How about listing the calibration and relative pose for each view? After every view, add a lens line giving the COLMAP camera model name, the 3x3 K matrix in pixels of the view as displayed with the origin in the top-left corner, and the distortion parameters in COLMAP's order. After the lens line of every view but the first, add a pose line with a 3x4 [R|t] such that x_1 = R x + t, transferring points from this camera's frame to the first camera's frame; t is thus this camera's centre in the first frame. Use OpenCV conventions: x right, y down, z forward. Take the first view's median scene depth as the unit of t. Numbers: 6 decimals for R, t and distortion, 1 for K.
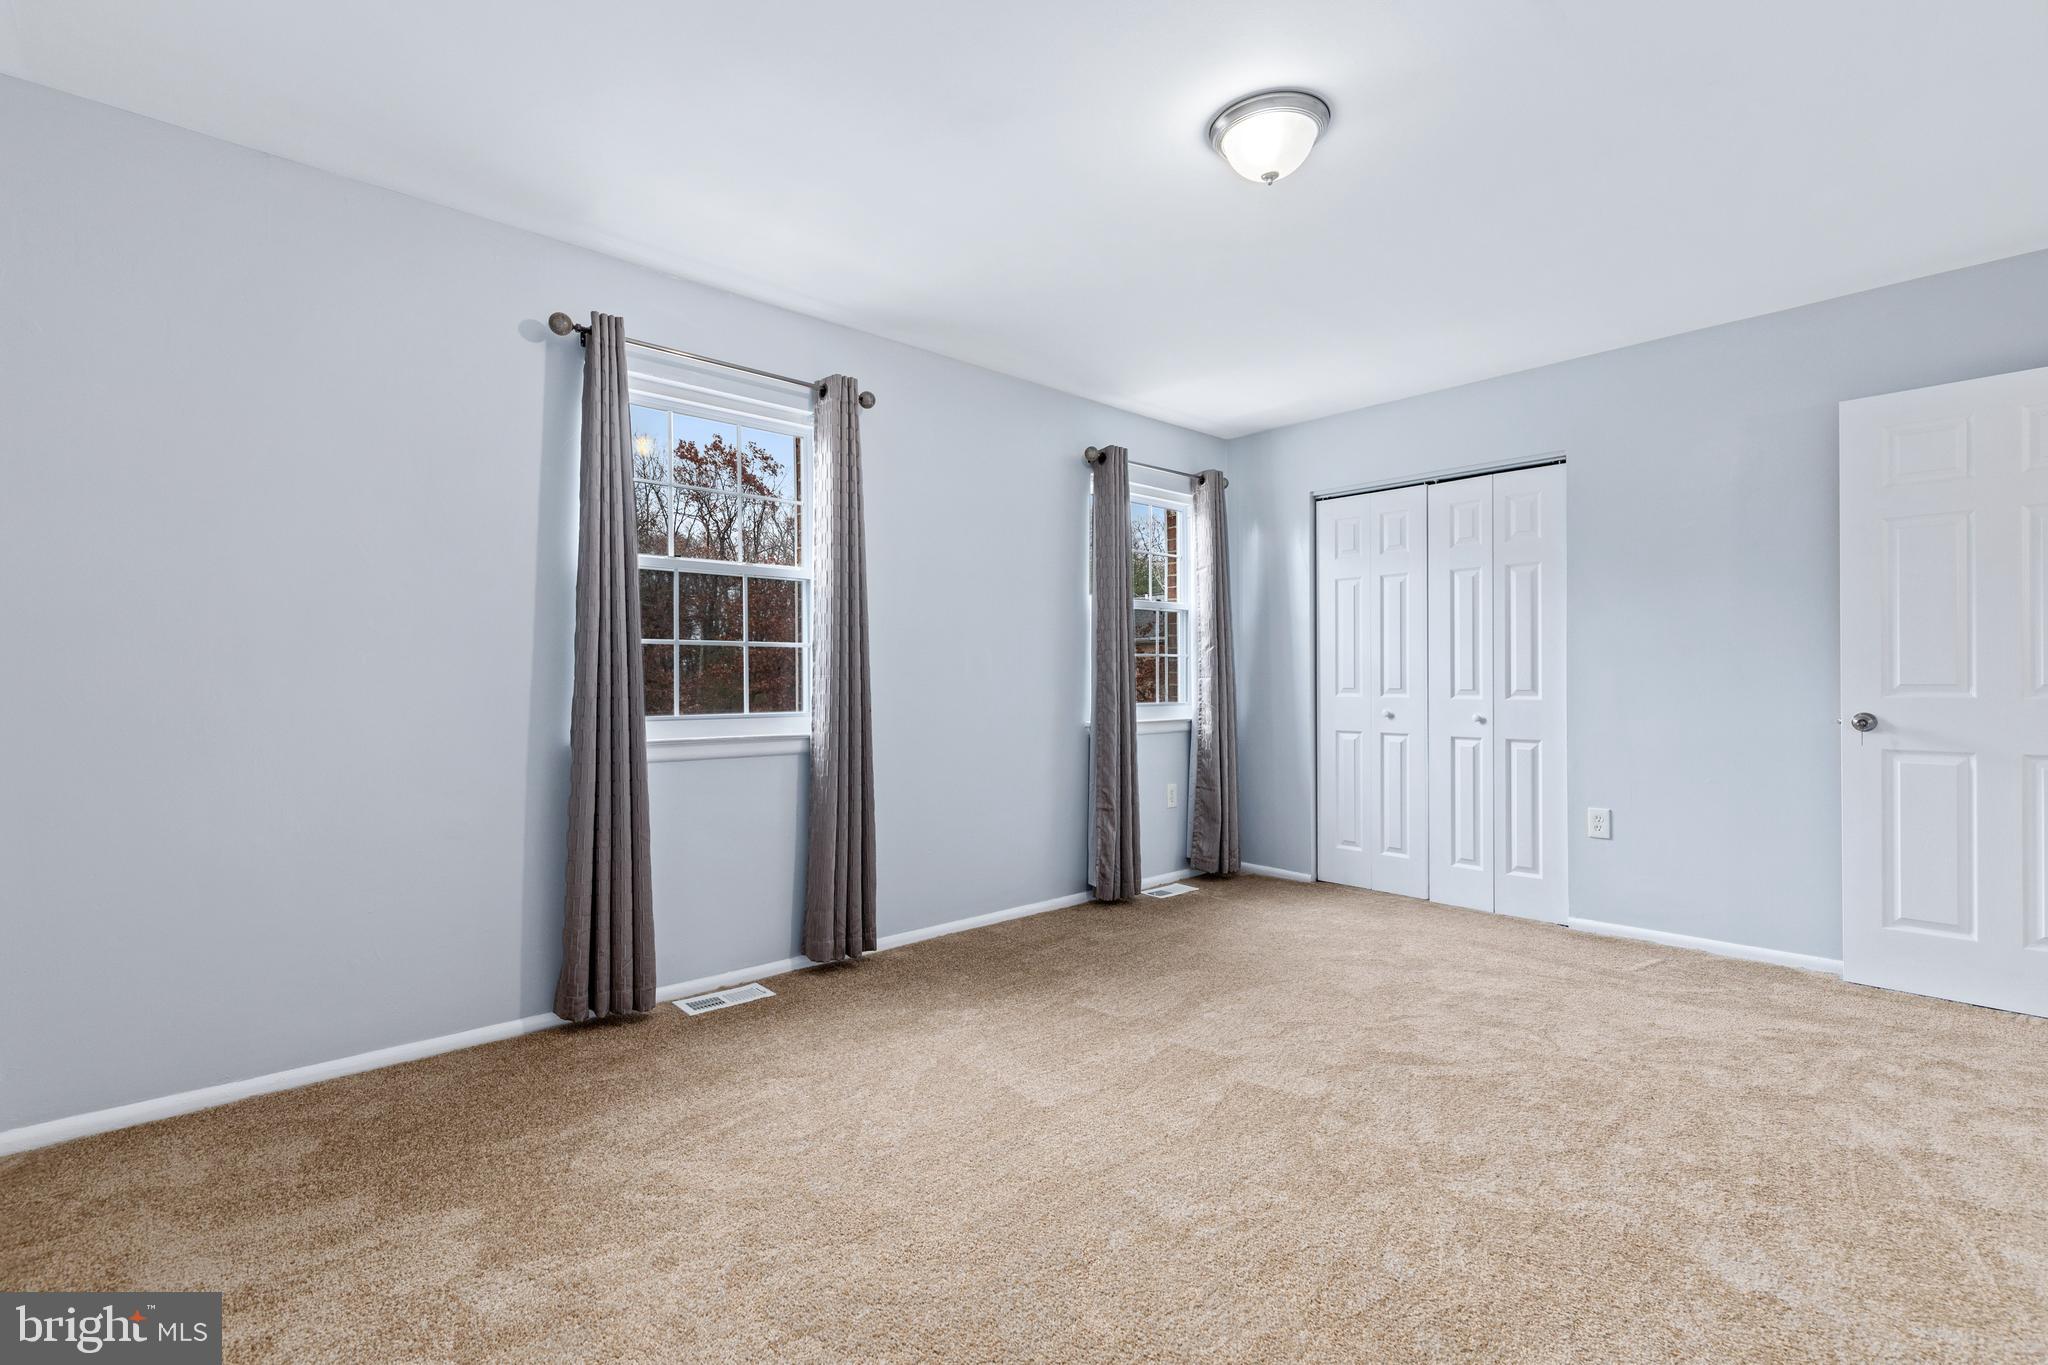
lens RADIAL K [[919.2, 0, 1045.3], [0, 919.2, 676.9], [0, 0, 1]] dist [0.007828, -0.002049]
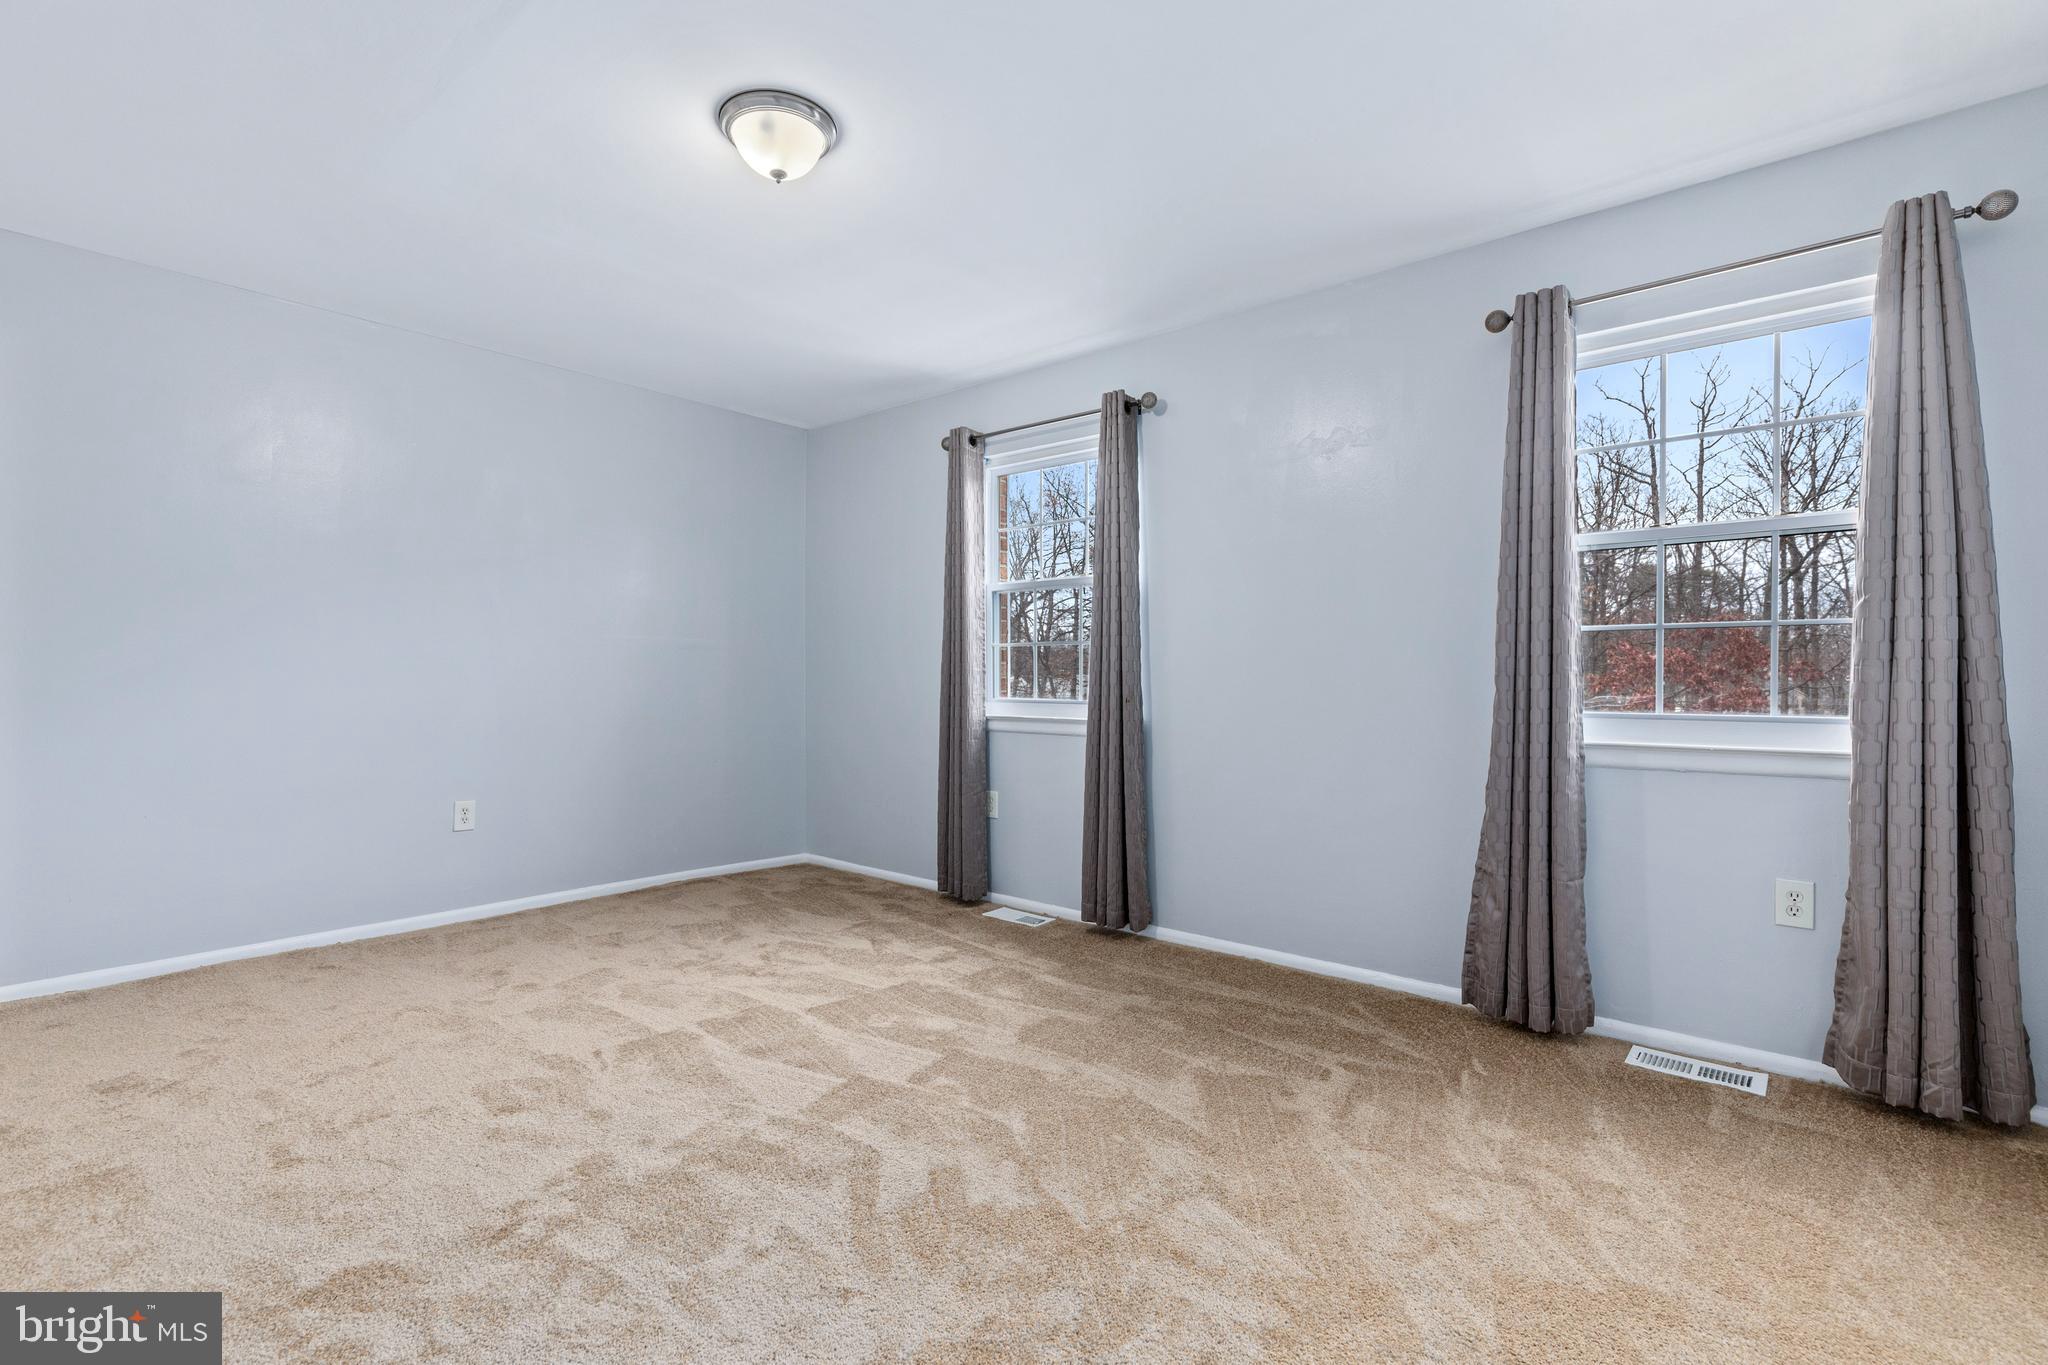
lens RADIAL K [[919.2, 0, 1035.9], [0, 919.2, 679.1], [0, 0, 1]] dist [0.007828, -0.002049]
pose [[0.138220, 0.009171, -0.990359, 0.510128], [0.006581, 0.999927, 0.010178, -0.001477], [0.990380, -0.007925, 0.138150, 0.457659]]
